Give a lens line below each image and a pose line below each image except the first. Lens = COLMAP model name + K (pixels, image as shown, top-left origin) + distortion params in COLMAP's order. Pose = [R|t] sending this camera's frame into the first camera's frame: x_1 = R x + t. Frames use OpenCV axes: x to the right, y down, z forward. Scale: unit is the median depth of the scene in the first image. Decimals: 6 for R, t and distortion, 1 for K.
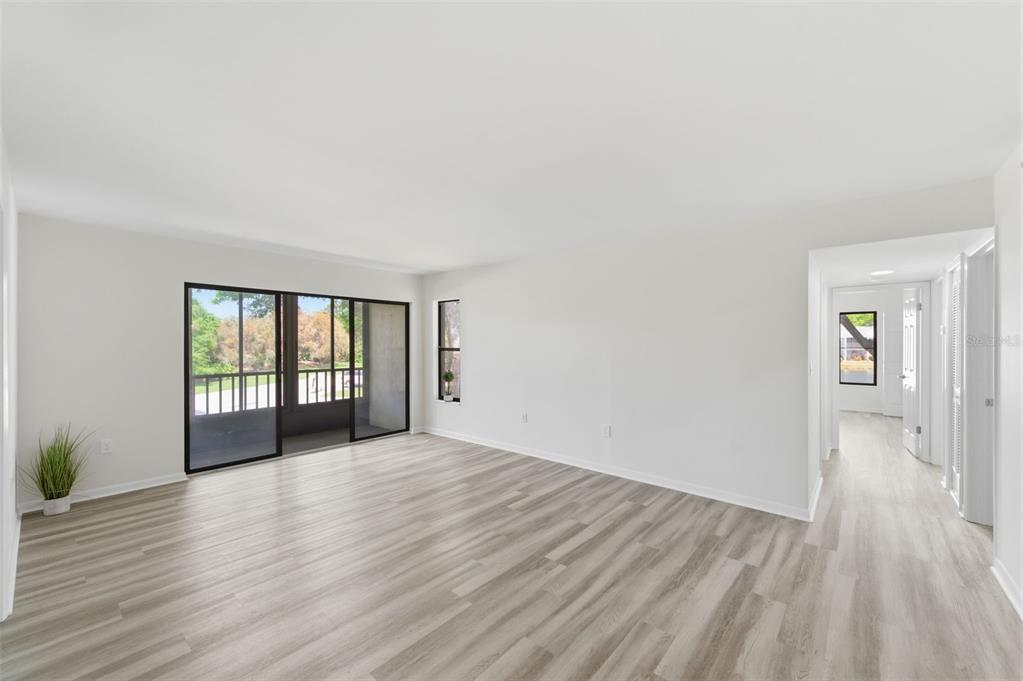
lens RADIAL K [[397.0, 0, 512.4], [0, 397.0, 341.1], [0, 0, 1]] dist [0.008323, -0.001925]
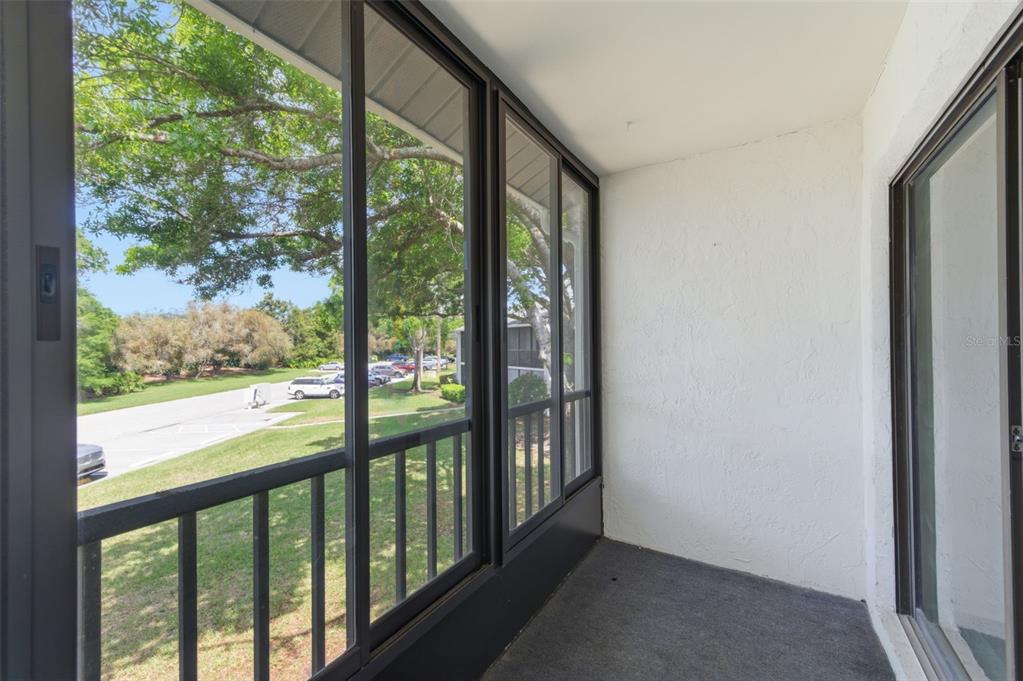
lens RADIAL K [[397.0, 0, 512.6], [0, 397.0, 341.0], [0, 0, 1]] dist [0.008323, -0.001925]
pose [[0.988921, -0.005860, 0.148330, -0.088797], [0.006790, 0.999960, -0.005761, 0.004300], [-0.148290, 0.006705, 0.988921, 0.110893]]
